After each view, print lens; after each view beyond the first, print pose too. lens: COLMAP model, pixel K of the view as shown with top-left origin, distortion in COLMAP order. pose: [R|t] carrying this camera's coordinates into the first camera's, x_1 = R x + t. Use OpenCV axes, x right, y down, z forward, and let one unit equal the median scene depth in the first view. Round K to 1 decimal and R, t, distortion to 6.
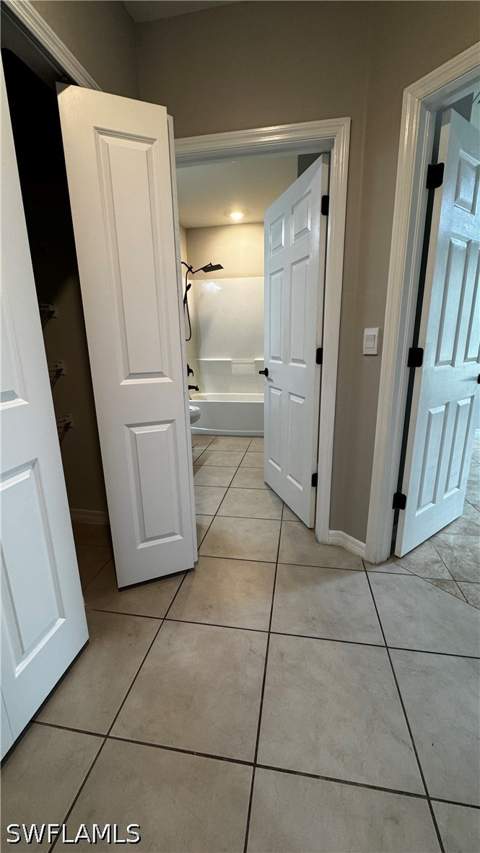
lens RADIAL K [[339.2, 0, 240.0], [0, 339.2, 426.5], [0, 0, 1]] dist [-0.001085, 0.000352]
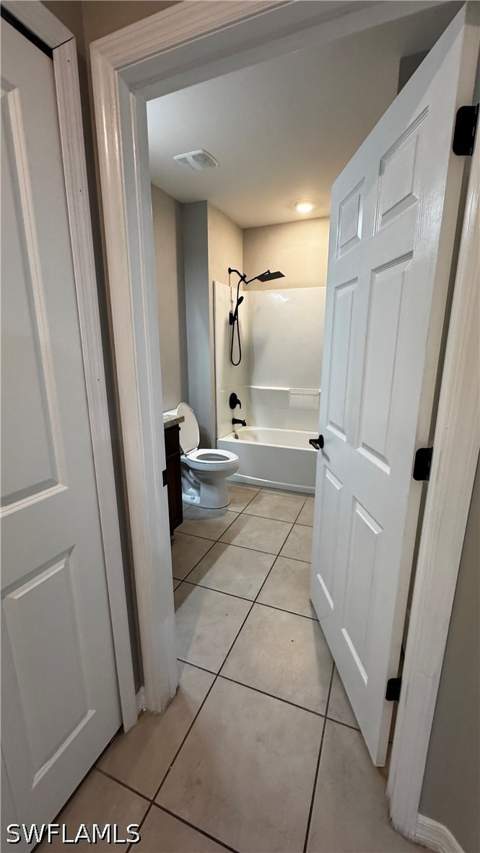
lens RADIAL K [[339.2, 0, 240.0], [0, 339.2, 426.5], [0, 0, 1]] dist [-0.001085, 0.000352]
pose [[0.975991, 0.065961, -0.207584, 0.042333], [-0.068975, 0.997592, -0.007306, -0.122391], [0.206602, 0.021449, 0.978190, 0.249918]]
